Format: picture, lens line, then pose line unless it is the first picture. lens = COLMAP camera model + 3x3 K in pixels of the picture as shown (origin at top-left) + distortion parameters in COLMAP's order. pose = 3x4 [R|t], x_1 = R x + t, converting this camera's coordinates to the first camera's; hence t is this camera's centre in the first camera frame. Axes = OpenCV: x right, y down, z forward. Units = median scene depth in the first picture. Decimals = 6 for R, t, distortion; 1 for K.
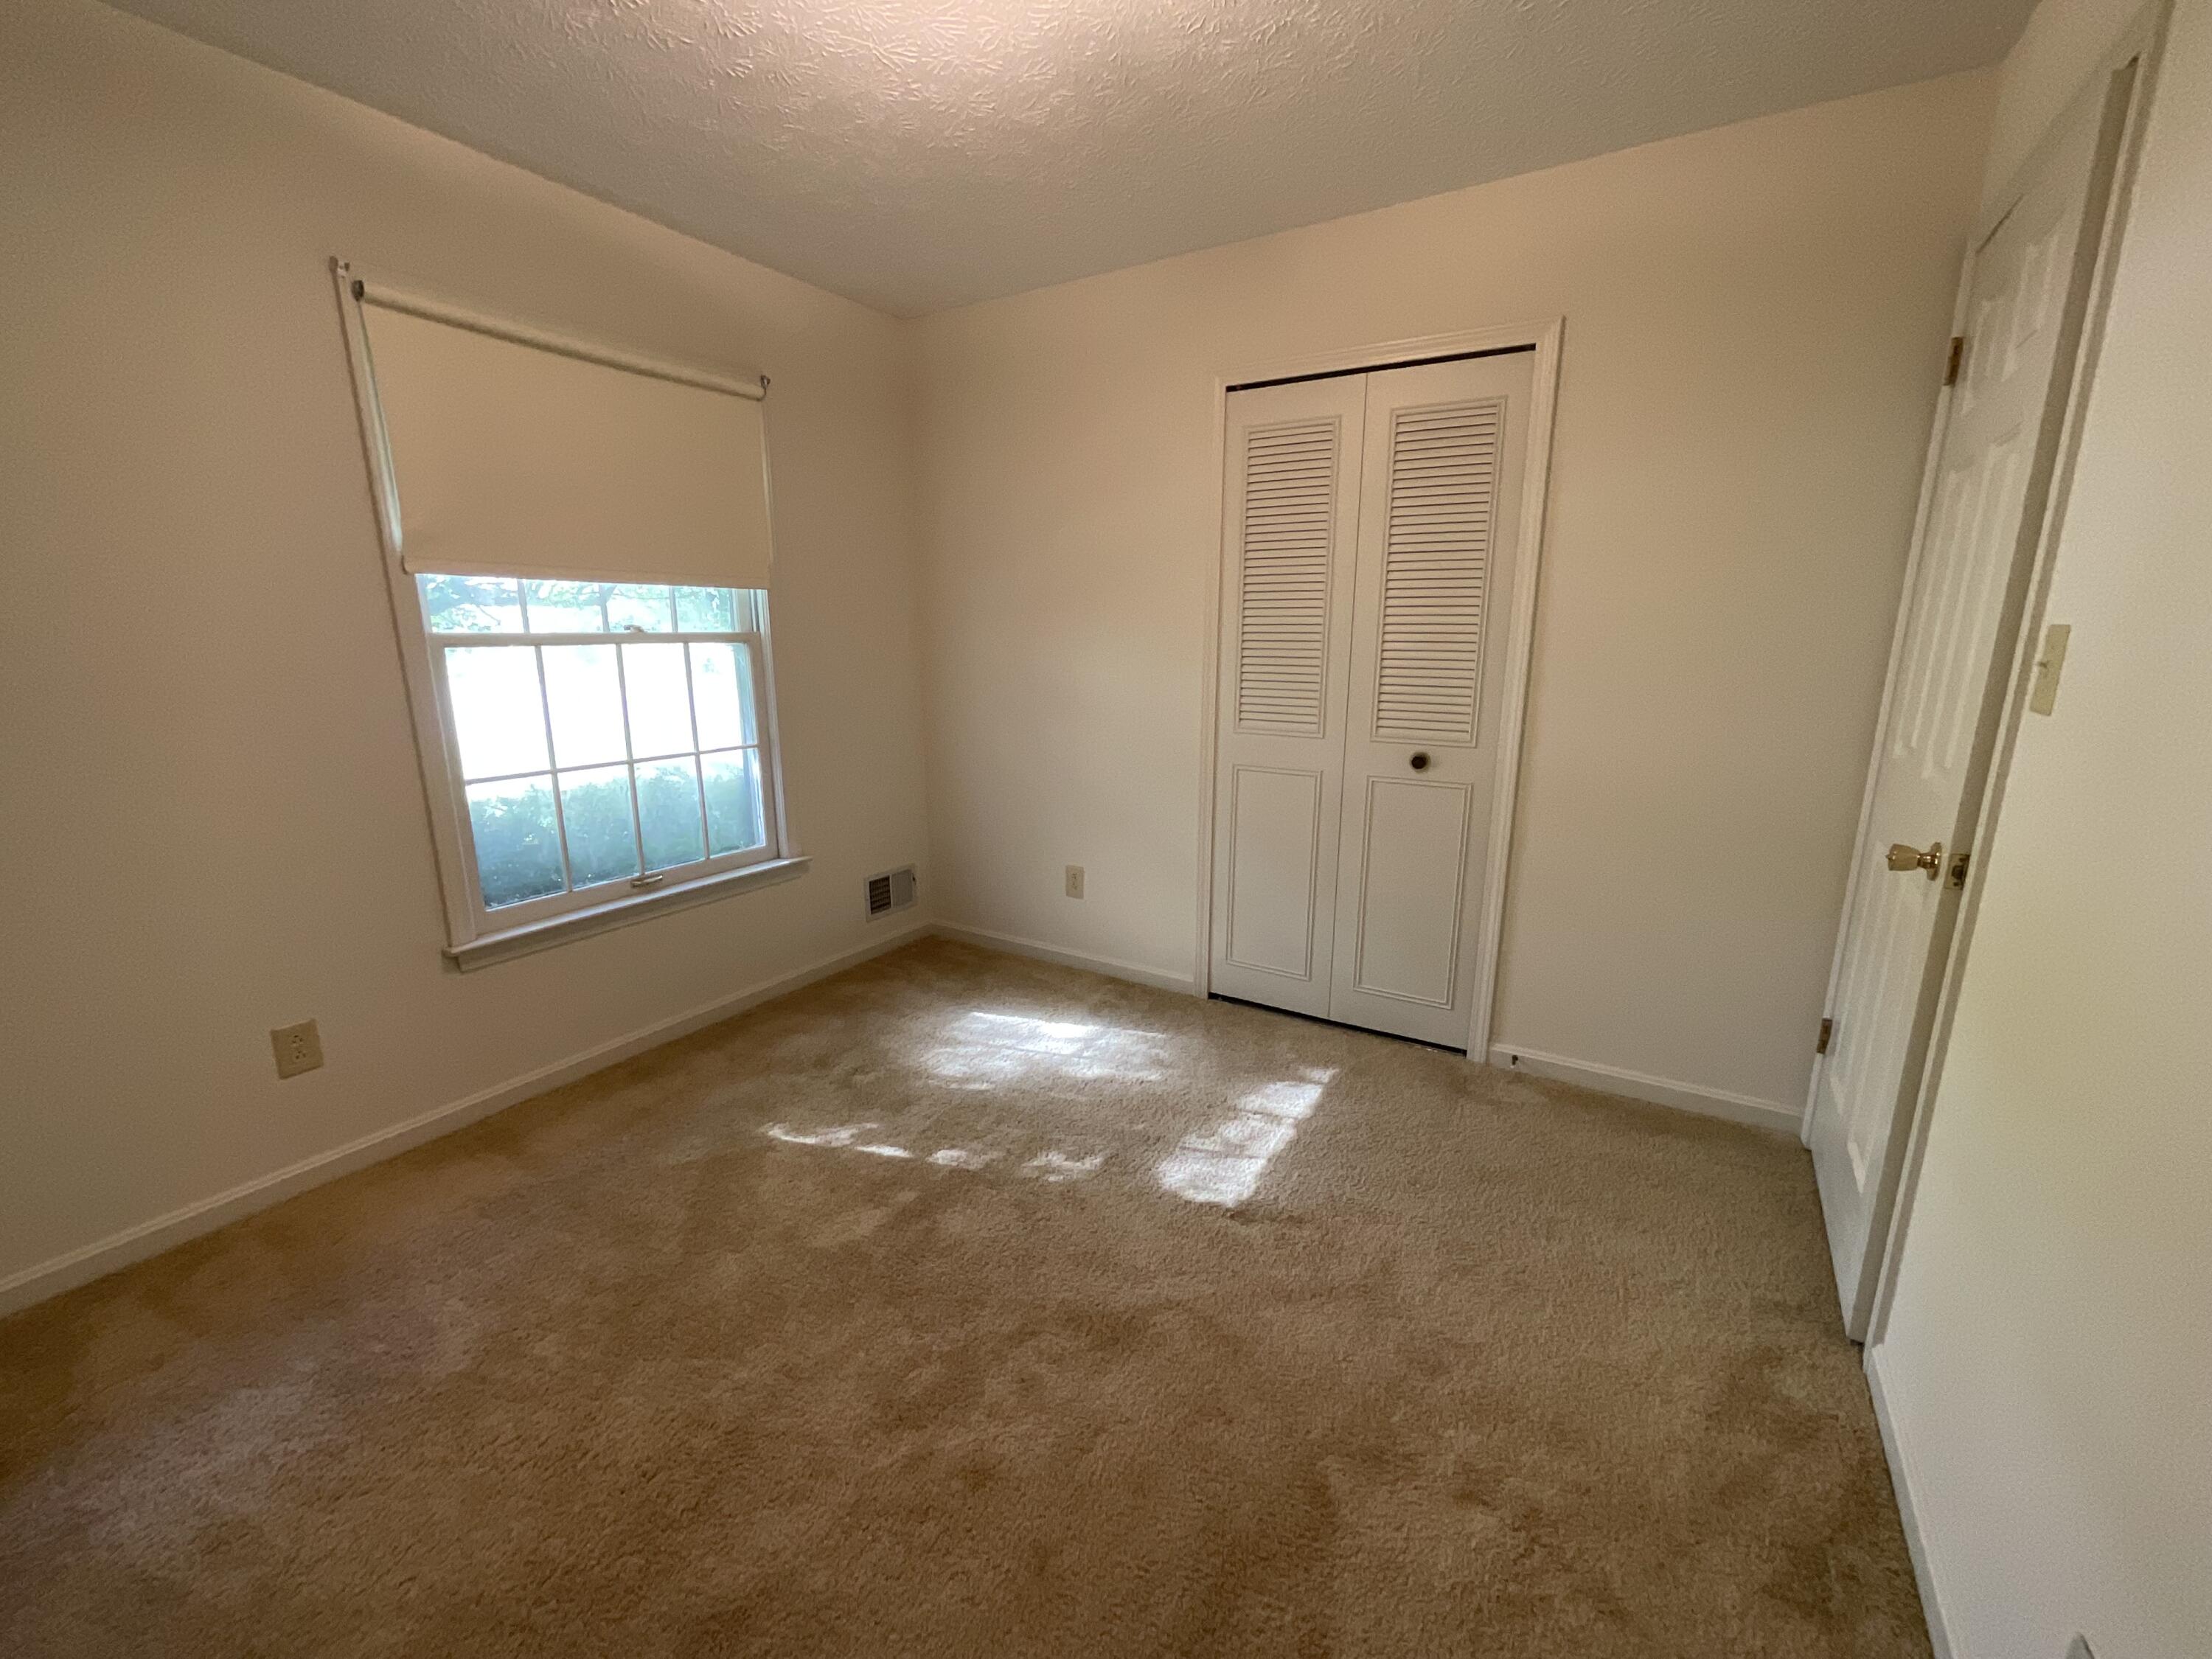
lens RADIAL K [[883.6, 0, 1106.0], [0, 883.6, 829.5], [0, 0, 1]] dist [-0.001330, -0.000116]
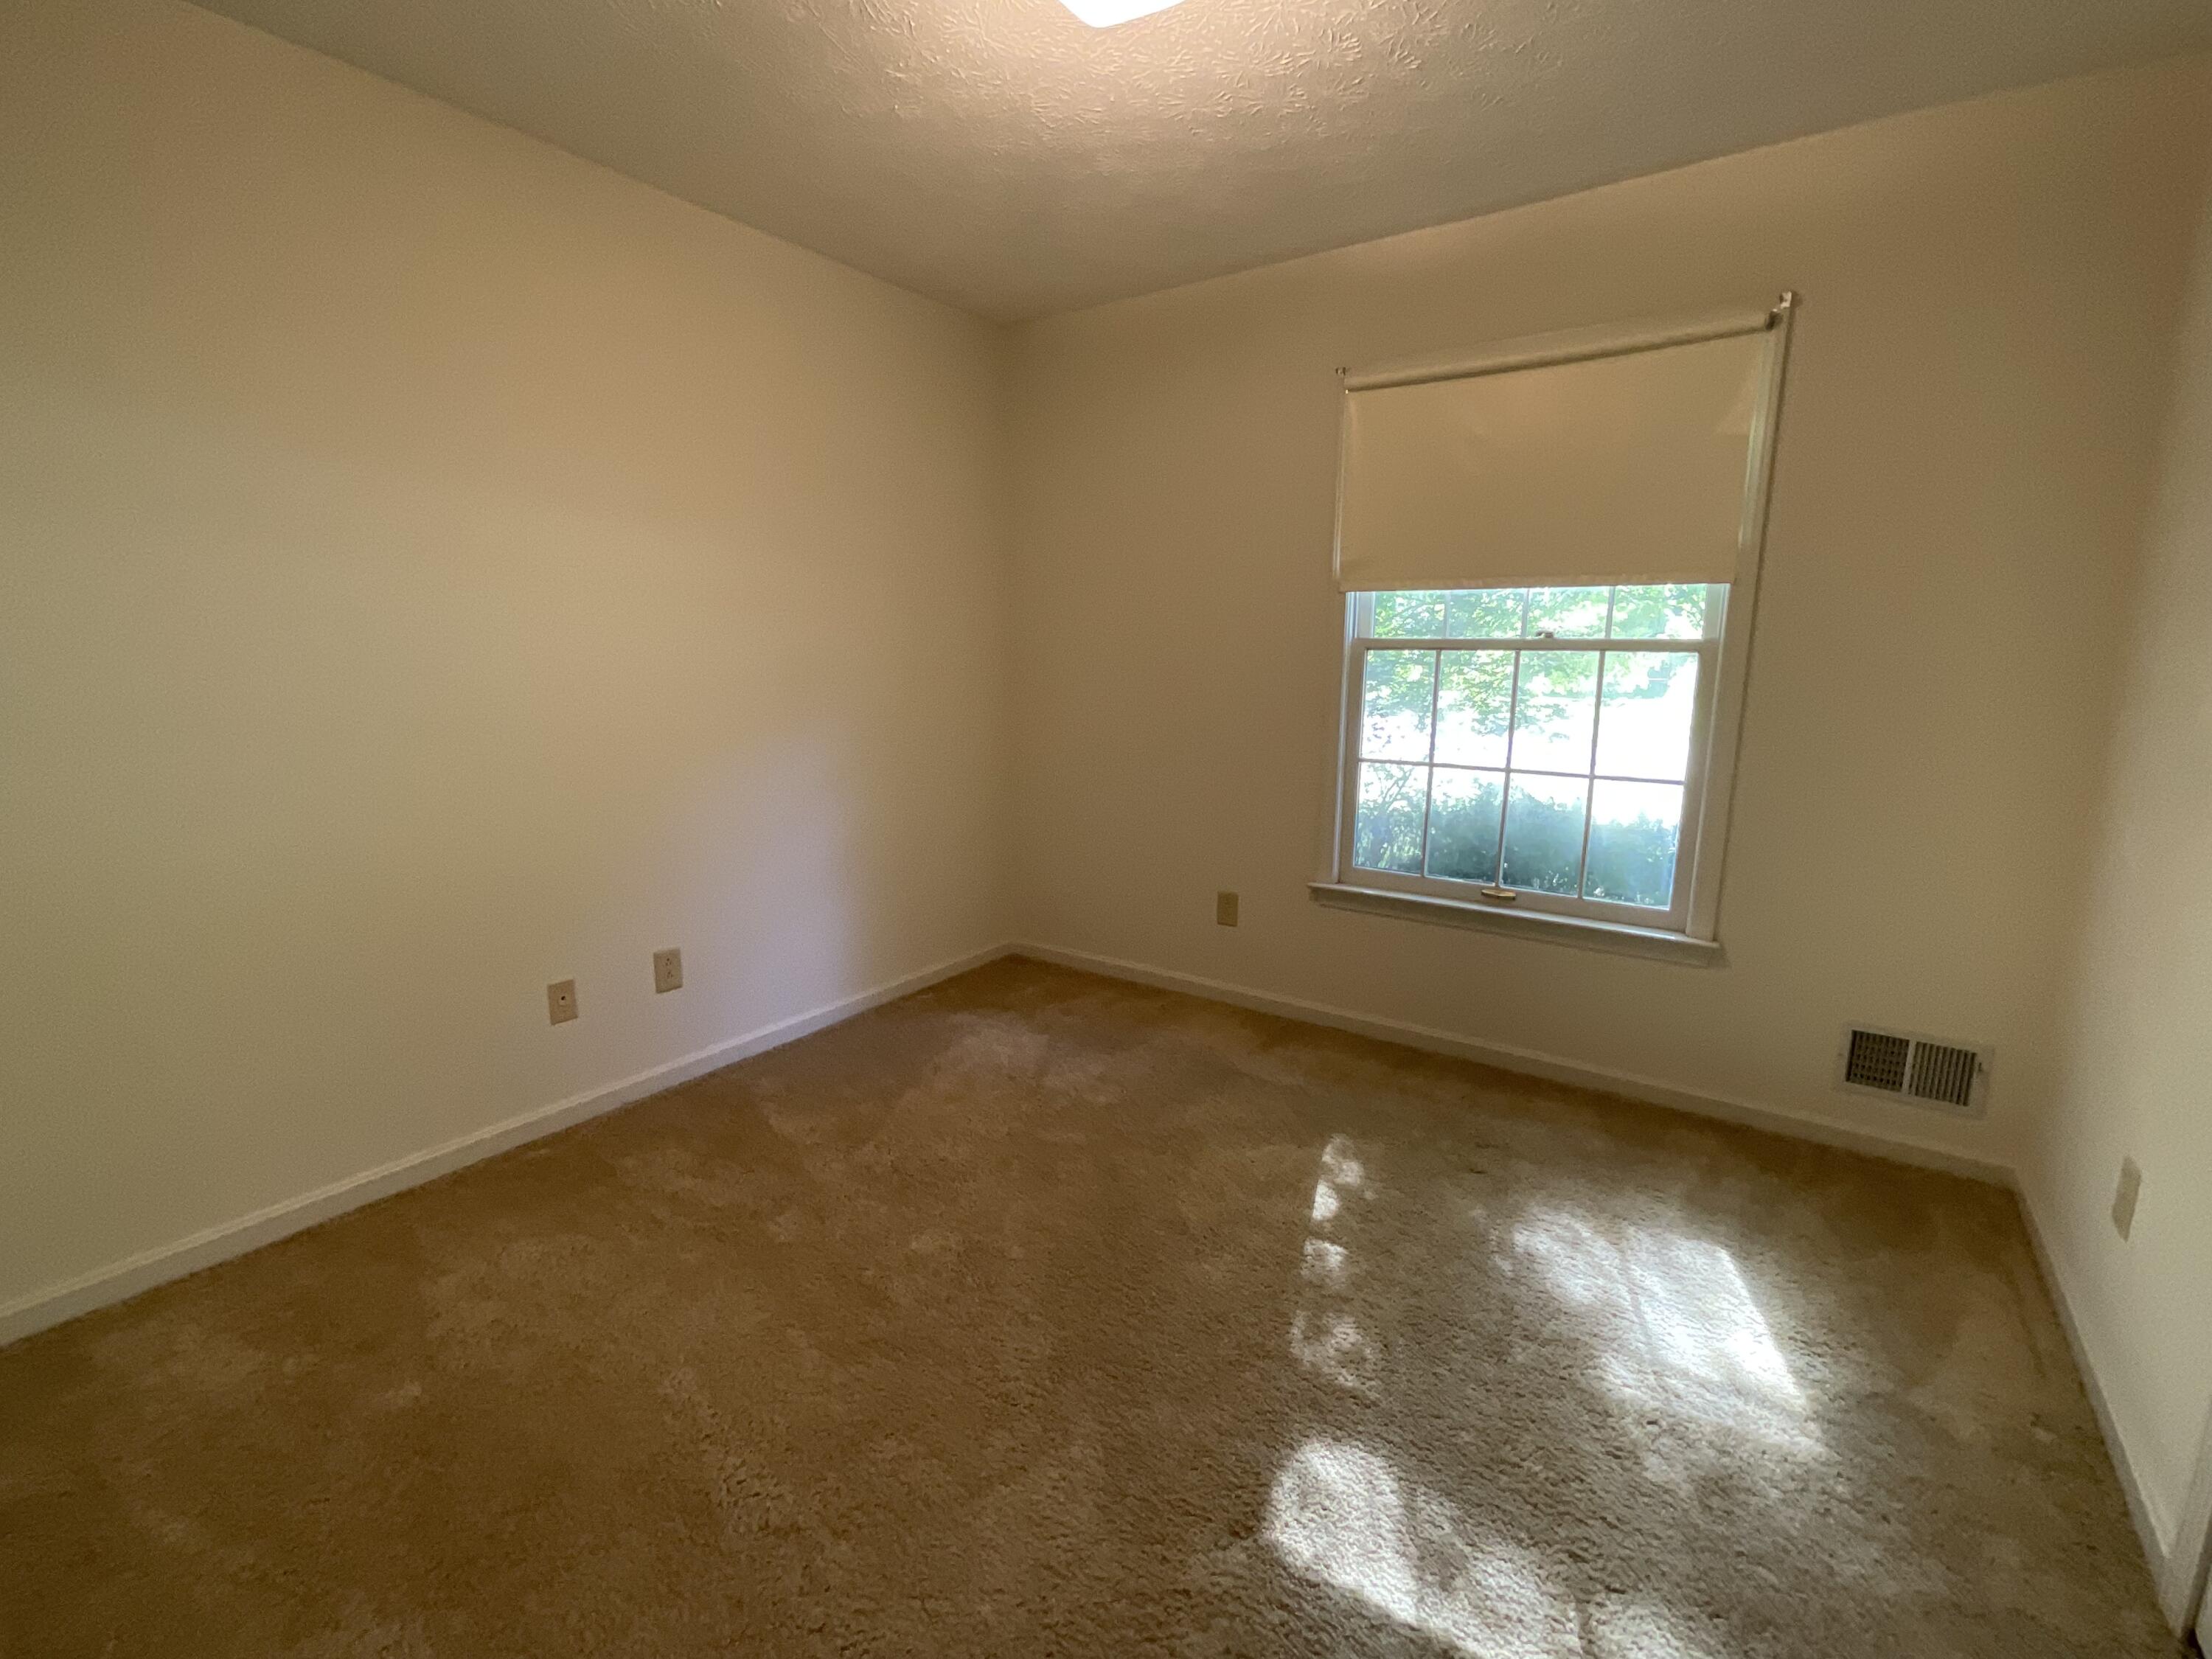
lens RADIAL K [[1019.8, 0, 1106.0], [0, 1019.8, 829.5], [0, 0, 1]] dist [0.001340, 0.000182]
pose [[-0.056761, 0.182950, -0.981482, 0.588209], [-0.222831, 0.955948, 0.191077, -0.128162], [0.973203, 0.229550, -0.013493, 0.587633]]
